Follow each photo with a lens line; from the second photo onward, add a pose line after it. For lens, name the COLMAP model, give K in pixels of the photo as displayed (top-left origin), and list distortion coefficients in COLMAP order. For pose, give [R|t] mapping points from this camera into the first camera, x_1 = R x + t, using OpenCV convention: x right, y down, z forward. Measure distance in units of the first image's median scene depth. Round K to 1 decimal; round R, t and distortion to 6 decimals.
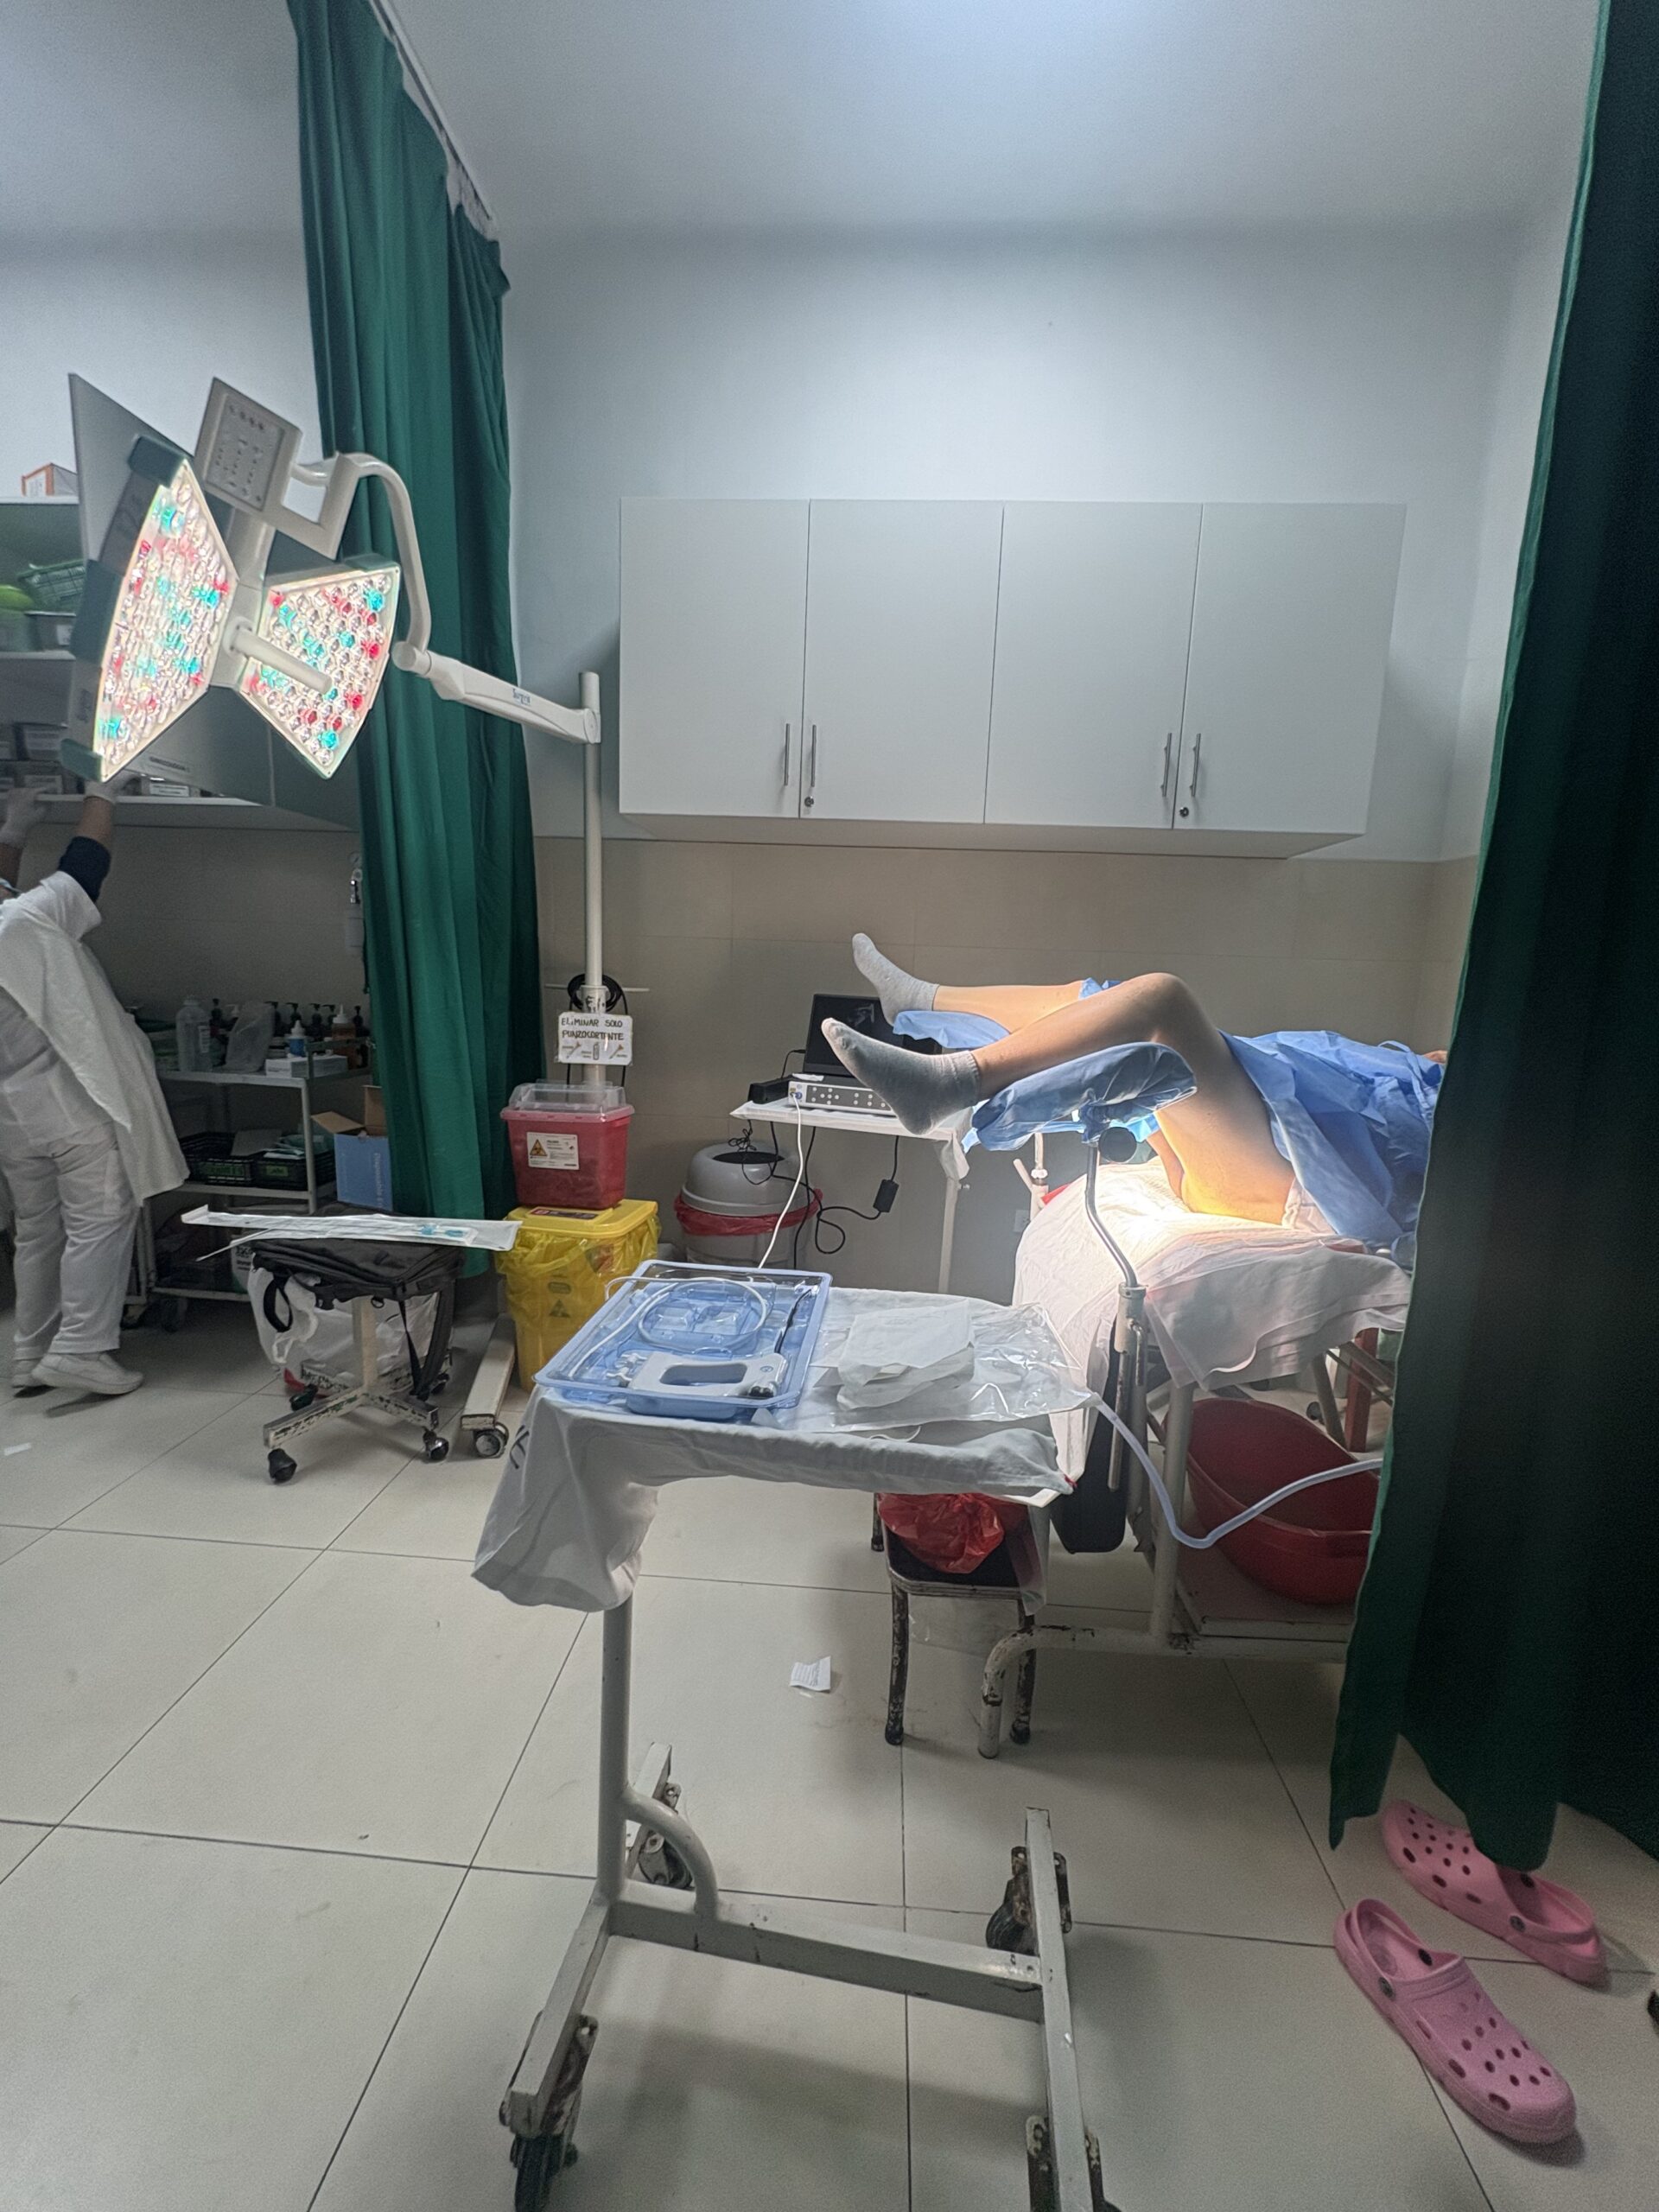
lens RADIAL K [[890.7, 0, 861.4], [0, 890.7, 1109.0], [0, 0, 1]] dist [0.003453, -0.000243]
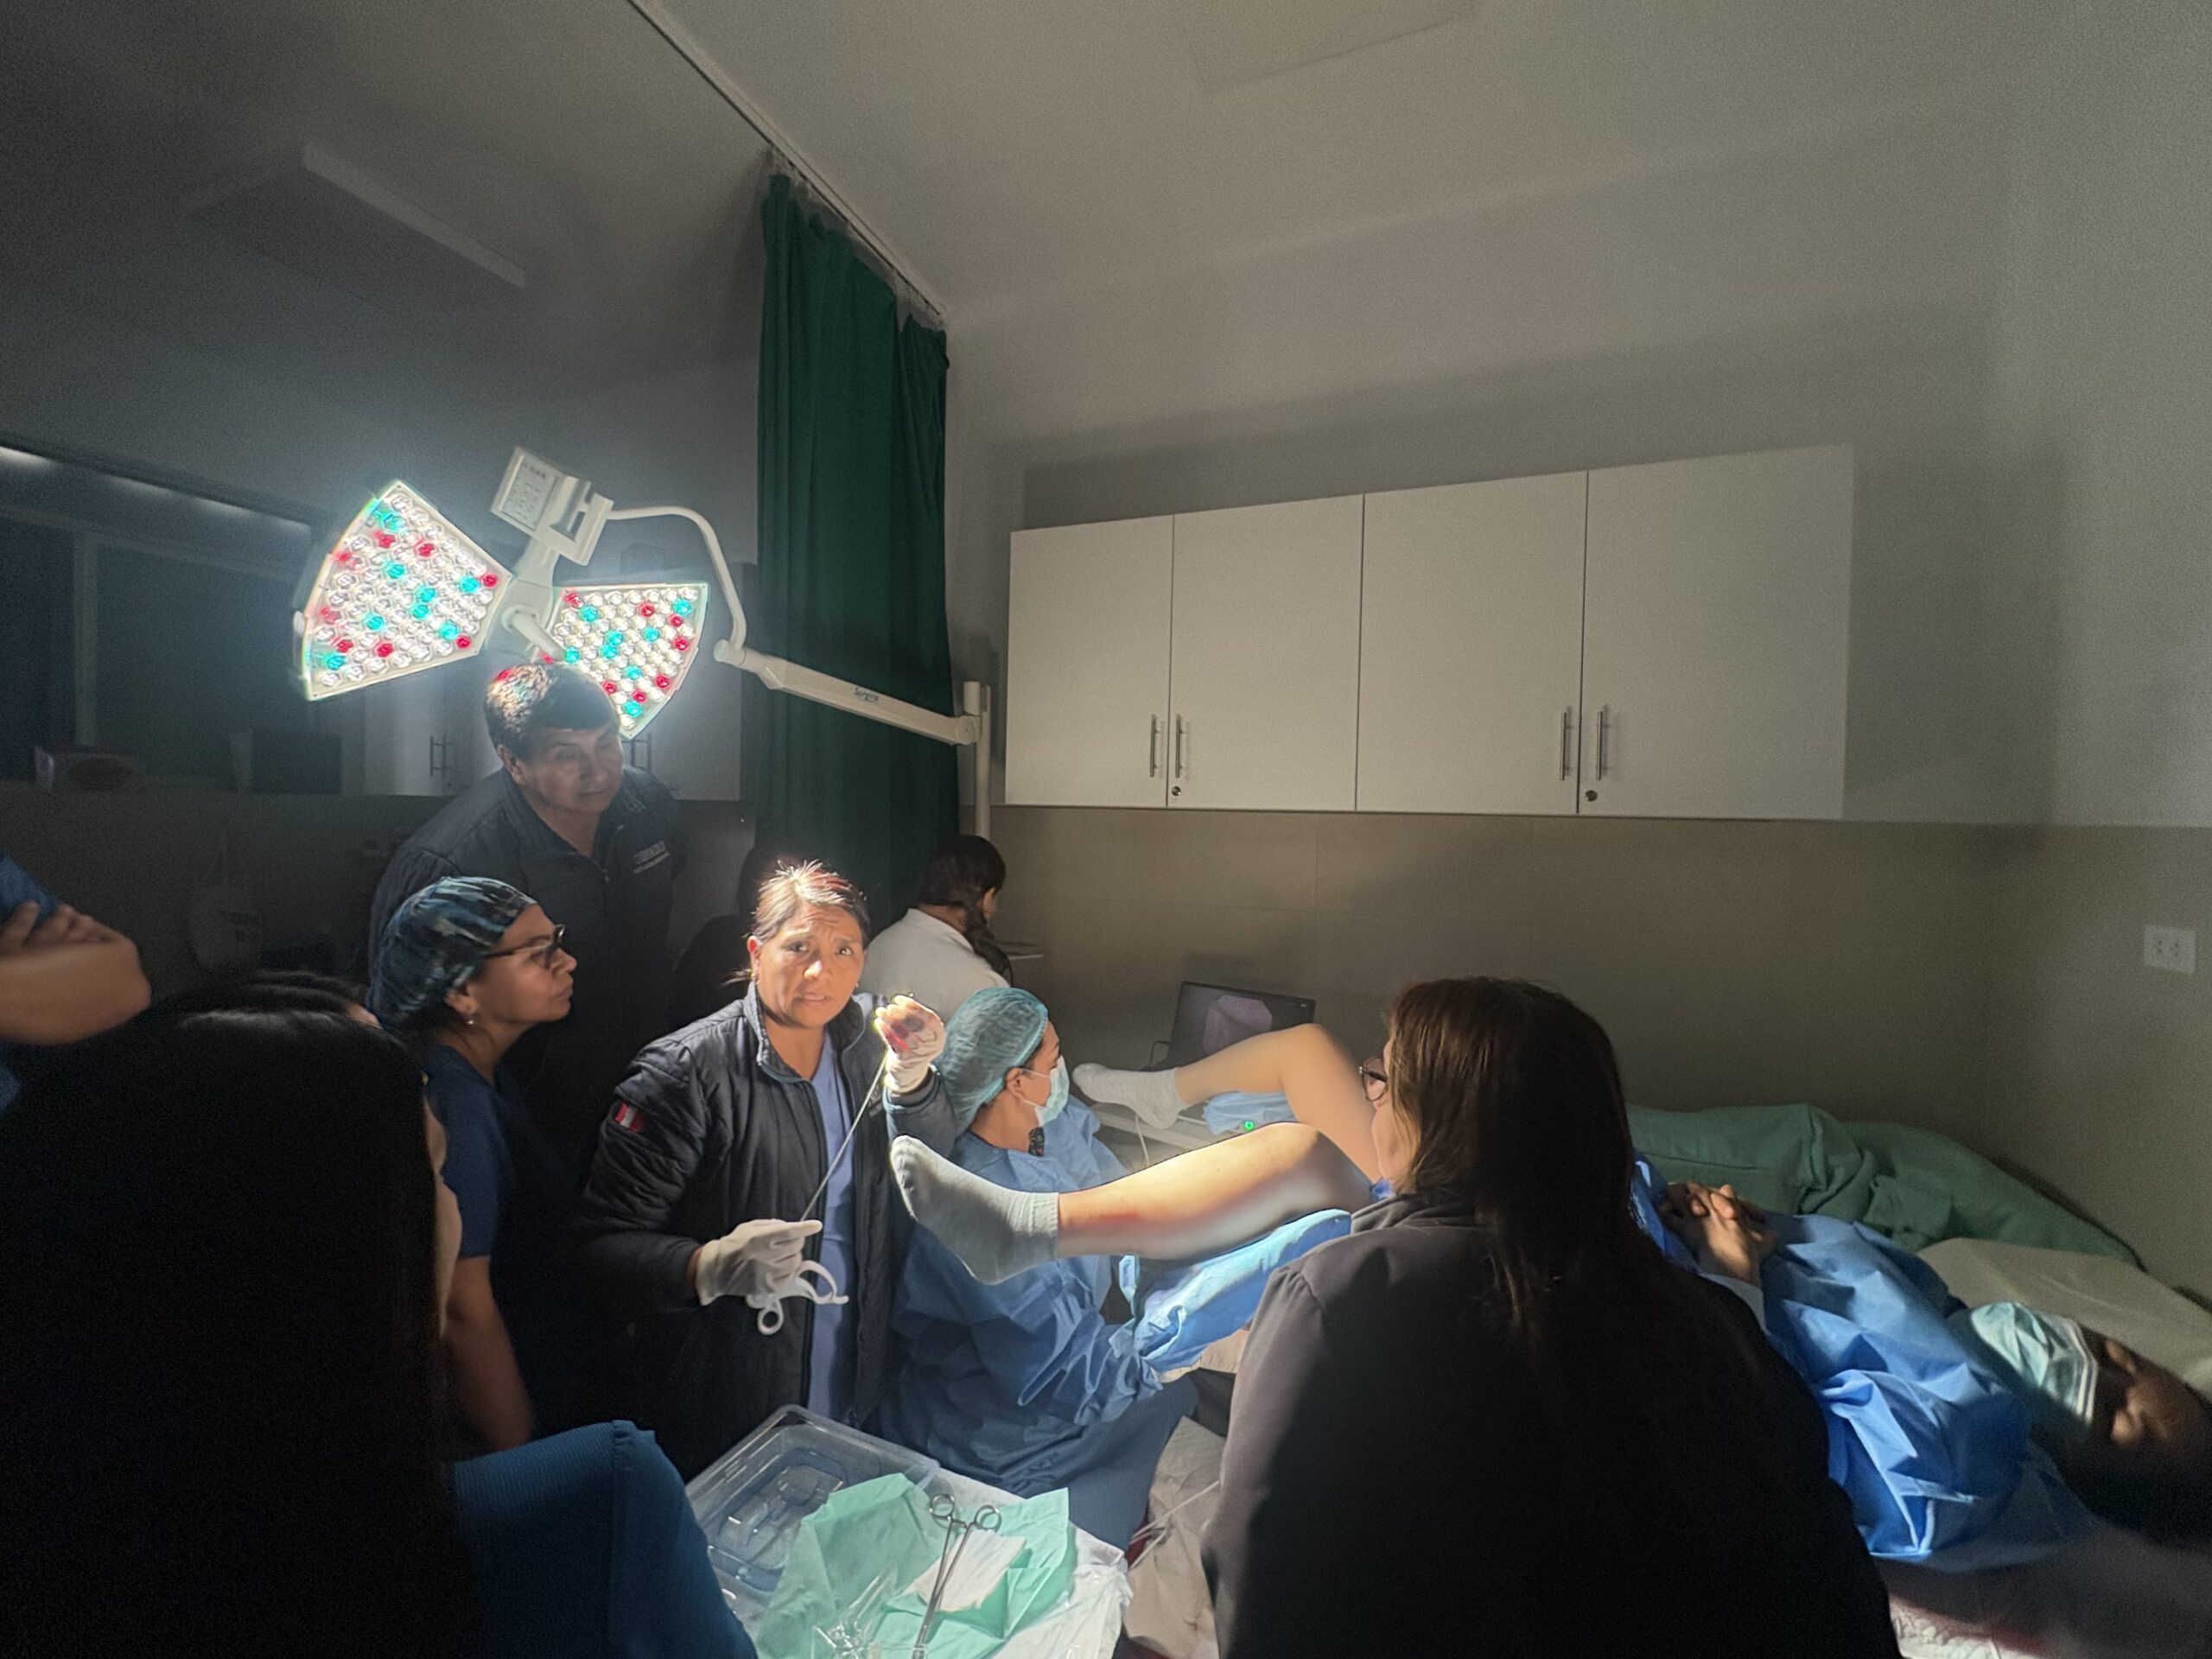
lens RADIAL K [[890.7, 0, 1113.5], [0, 890.7, 832.4], [0, 0, 1]] dist [0.003453, -0.000243]
pose [[0.949073, -0.006996, -0.314979, 0.198633], [-0.037588, 0.990098, -0.135250, -0.166369], [0.312806, 0.140202, 0.939412, 0.045551]]
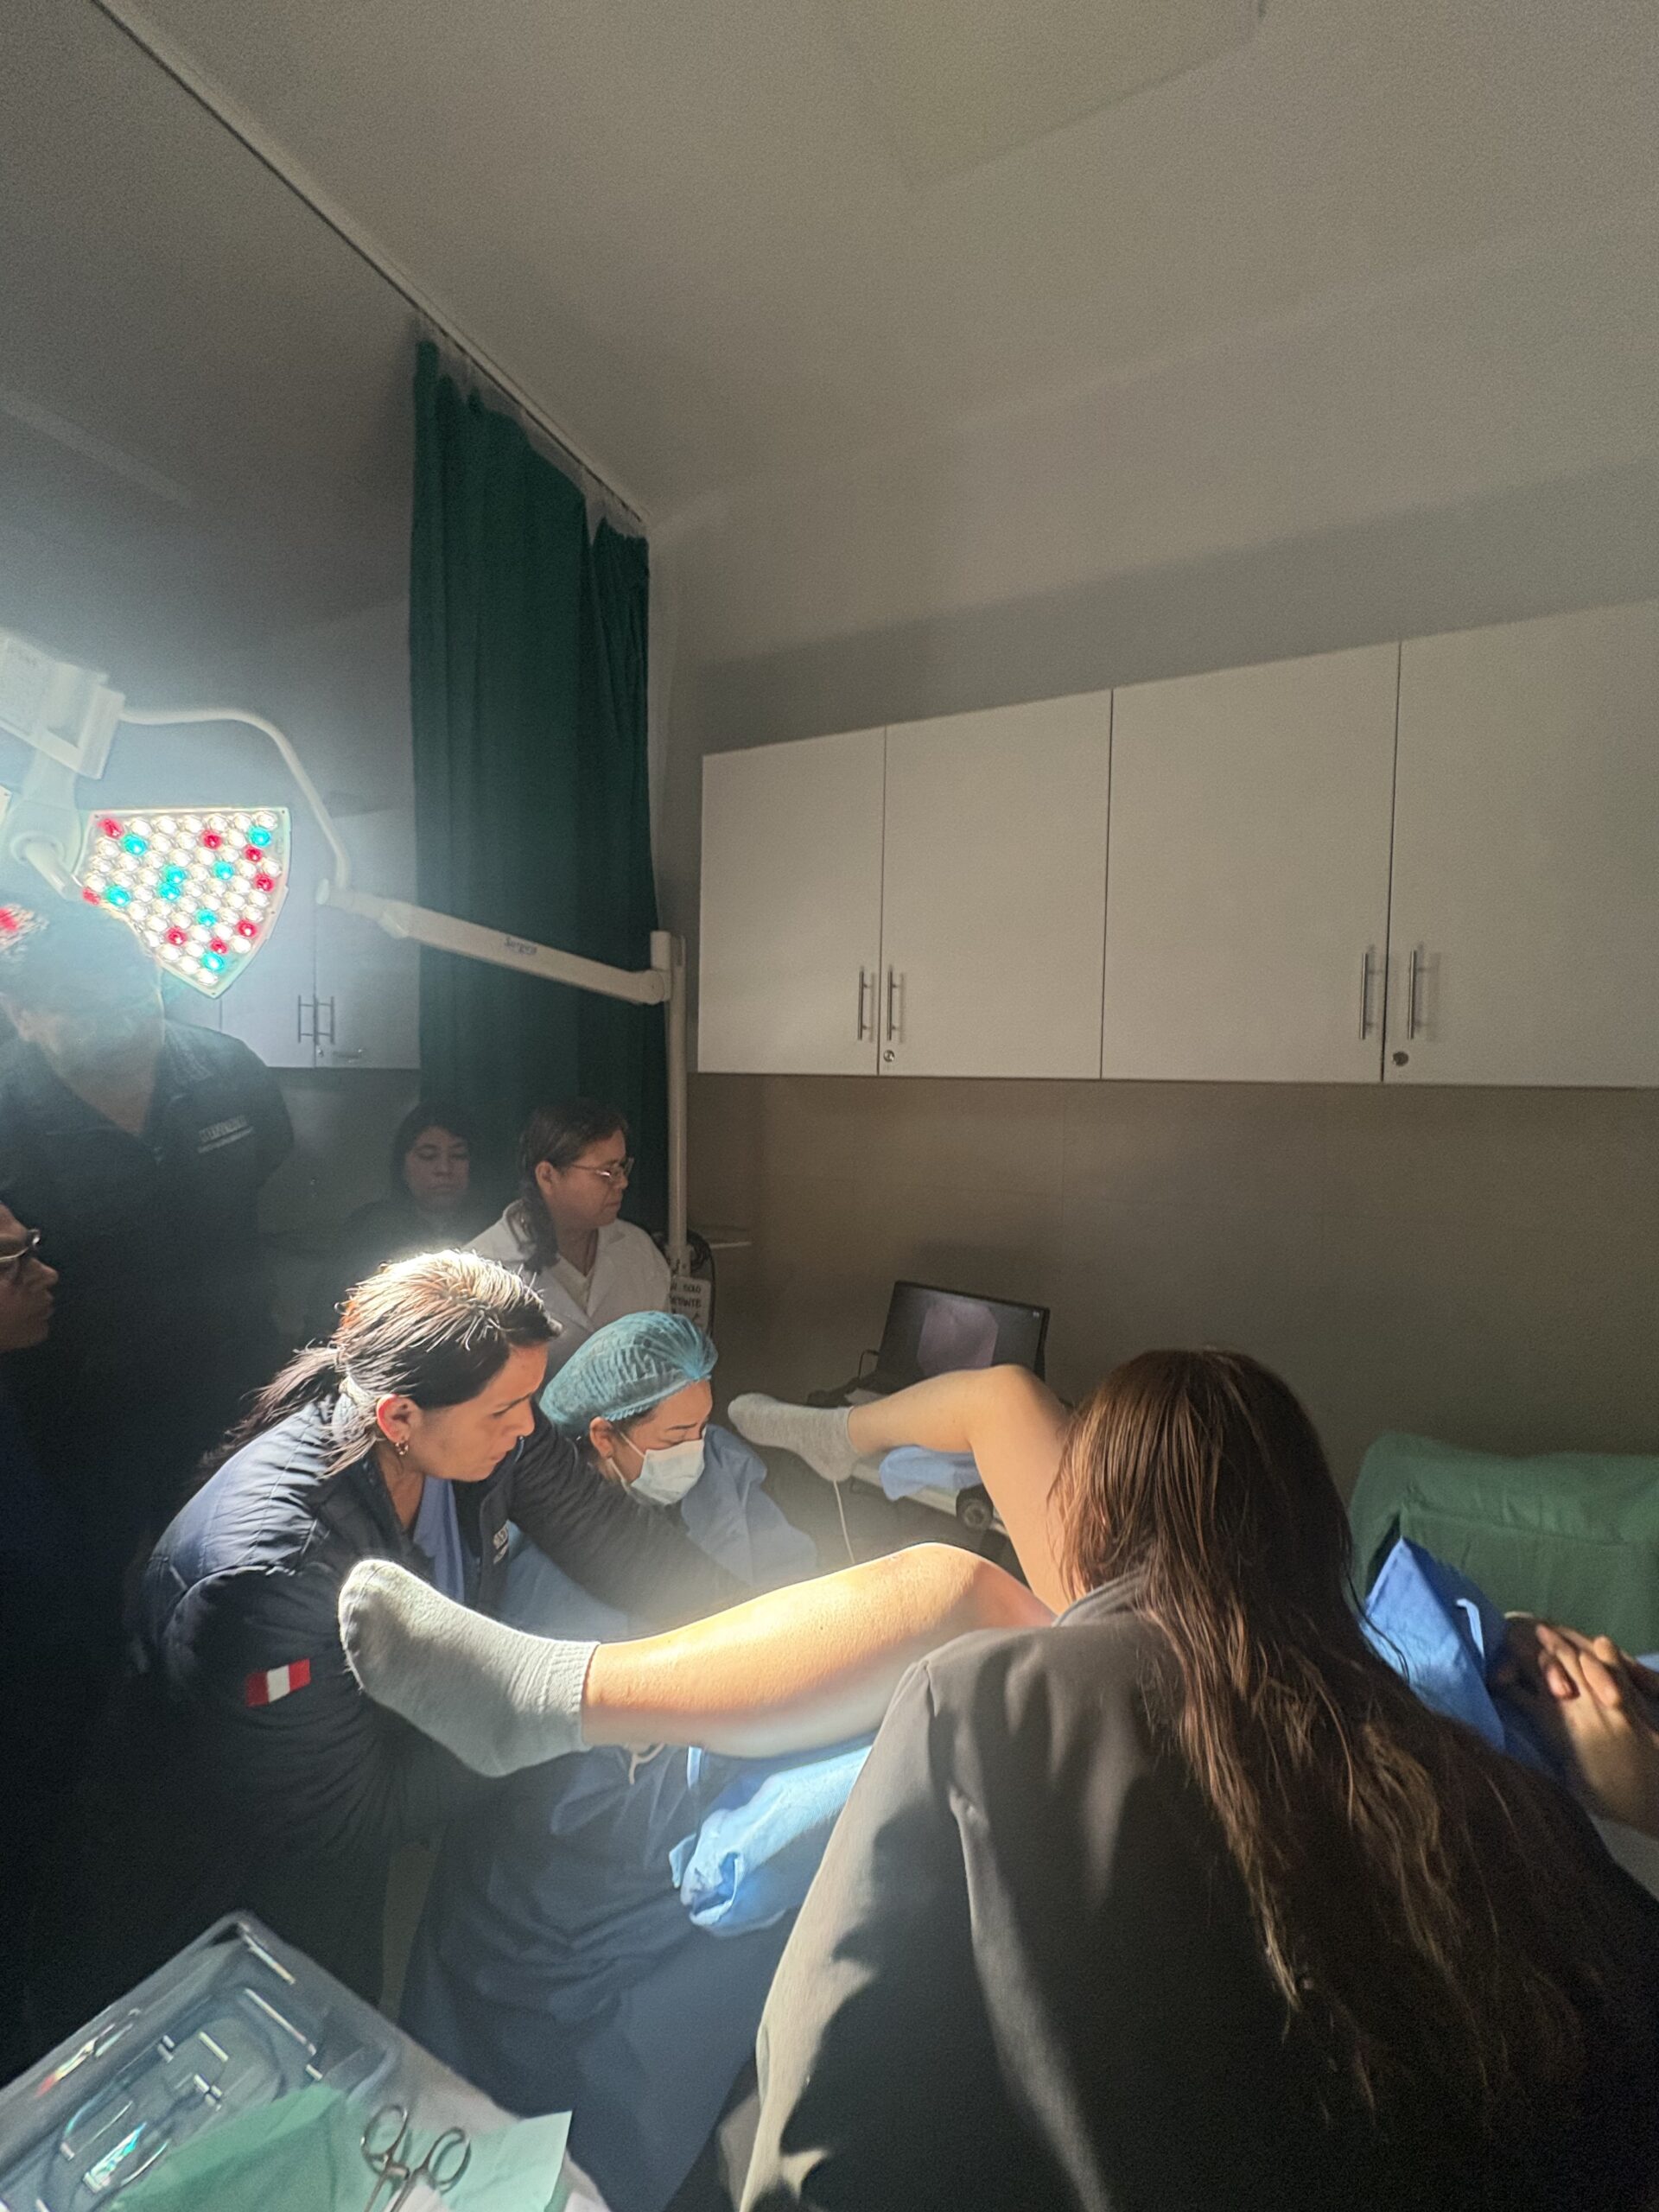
lens RADIAL K [[890.7, 0, 833.7], [0, 890.7, 1111.0], [0, 0, 1]] dist [0.003453, -0.000243]
pose [[0.924190, -0.001487, -0.381931, 0.226925], [-0.045584, 0.992415, -0.114168, -0.199470], [0.379204, 0.122923, 0.917112, 0.214522]]
